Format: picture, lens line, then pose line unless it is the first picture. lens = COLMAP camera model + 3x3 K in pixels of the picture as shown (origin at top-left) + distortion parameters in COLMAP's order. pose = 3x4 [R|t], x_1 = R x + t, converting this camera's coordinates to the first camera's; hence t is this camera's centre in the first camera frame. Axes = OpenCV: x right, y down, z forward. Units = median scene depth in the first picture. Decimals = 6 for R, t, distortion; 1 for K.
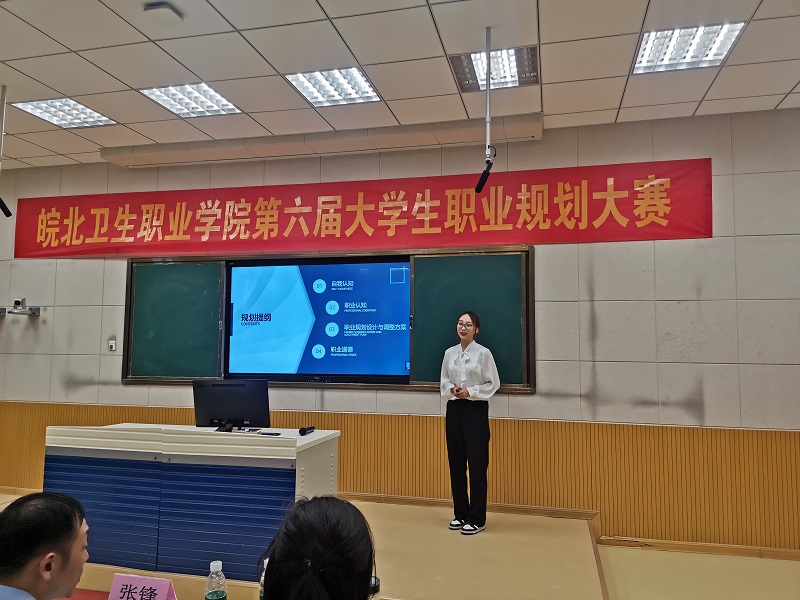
lens RADIAL K [[602.7, 0, 400.0], [0, 602.7, 300.0], [0, 0, 1]] dist [0.134151, -0.166974]
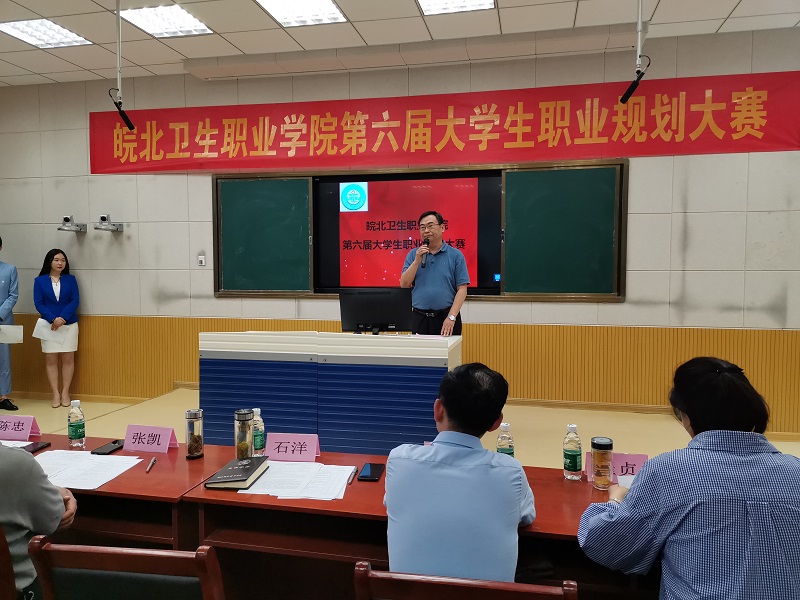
lens RADIAL K [[602.7, 0, 400.0], [0, 602.7, 300.0], [0, 0, 1]] dist [0.134151, -0.166974]
pose [[0.999398, -0.009560, 0.033348, -0.188437], [0.005183, 0.991636, 0.128959, 0.010277], [-0.034302, -0.128708, 0.991089, -0.038475]]
